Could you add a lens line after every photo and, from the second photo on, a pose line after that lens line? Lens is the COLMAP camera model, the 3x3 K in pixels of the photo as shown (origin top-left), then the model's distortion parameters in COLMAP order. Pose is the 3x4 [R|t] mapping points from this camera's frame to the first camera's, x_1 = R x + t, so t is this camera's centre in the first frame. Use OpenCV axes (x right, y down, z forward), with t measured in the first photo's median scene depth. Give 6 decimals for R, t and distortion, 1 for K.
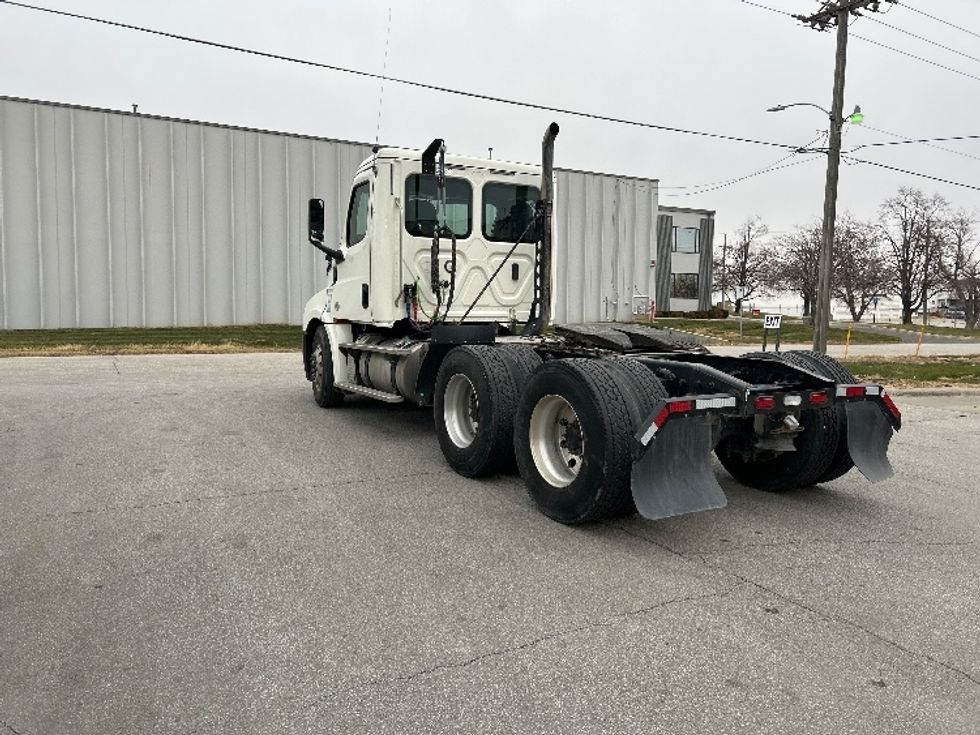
lens RADIAL K [[736.6, 0, 482.5], [0, 736.6, 363.4], [0, 0, 1]] dist [0.080186, -0.103791]
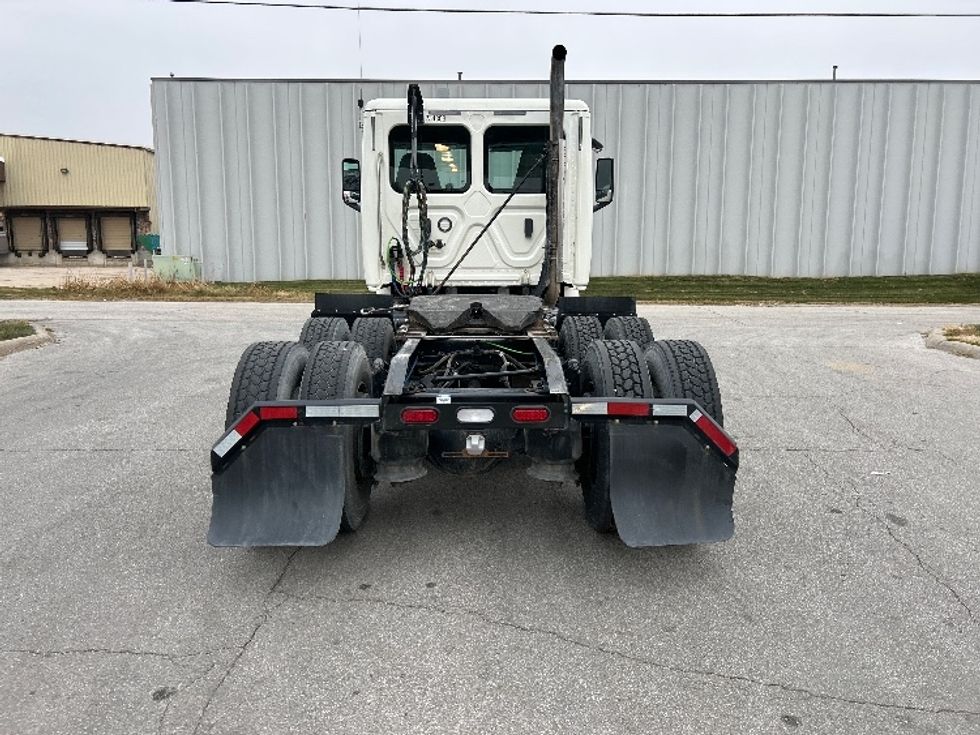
lens RADIAL K [[739.0, 0, 489.9], [0, 739.0, 355.2], [0, 0, 1]] dist [0.032882, -0.003267]
pose [[0.874972, 0.057540, -0.480742, 0.451916], [-0.029088, 0.997367, 0.066433, -0.033069], [0.483299, -0.044143, 0.874342, 0.224712]]
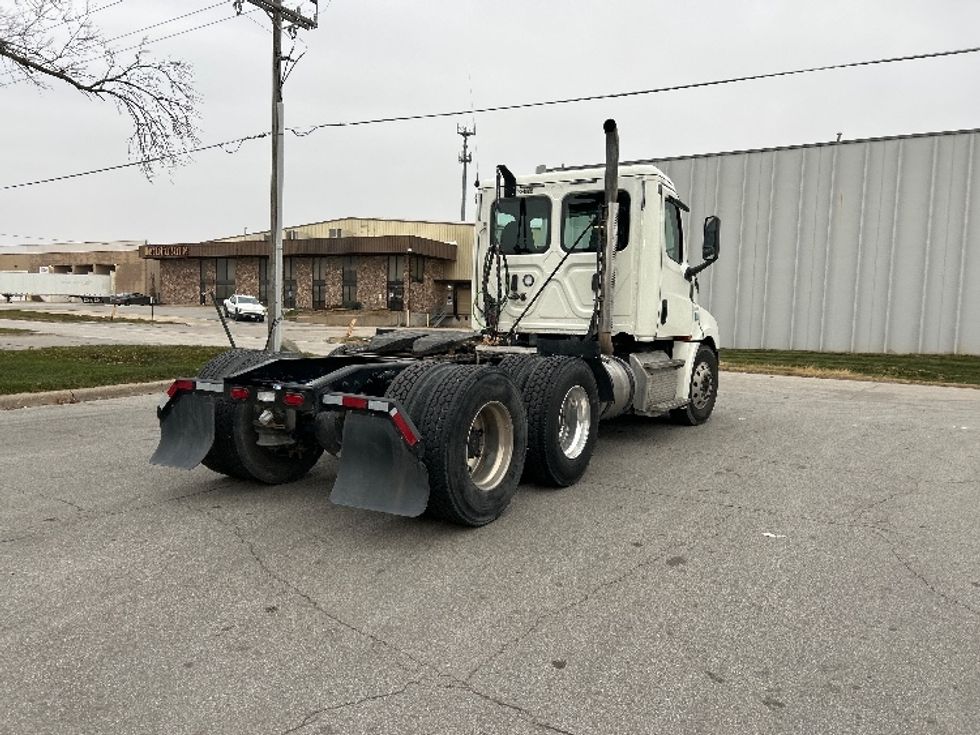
lens RADIAL K [[736.6, 0, 482.5], [0, 736.6, 363.4], [0, 0, 1]] dist [0.080186, -0.103791]
pose [[0.465870, 0.058742, -0.882901, 0.865086], [-0.093399, 0.995484, 0.016950, -0.024526], [0.879910, 0.074565, 0.469253, 0.454803]]
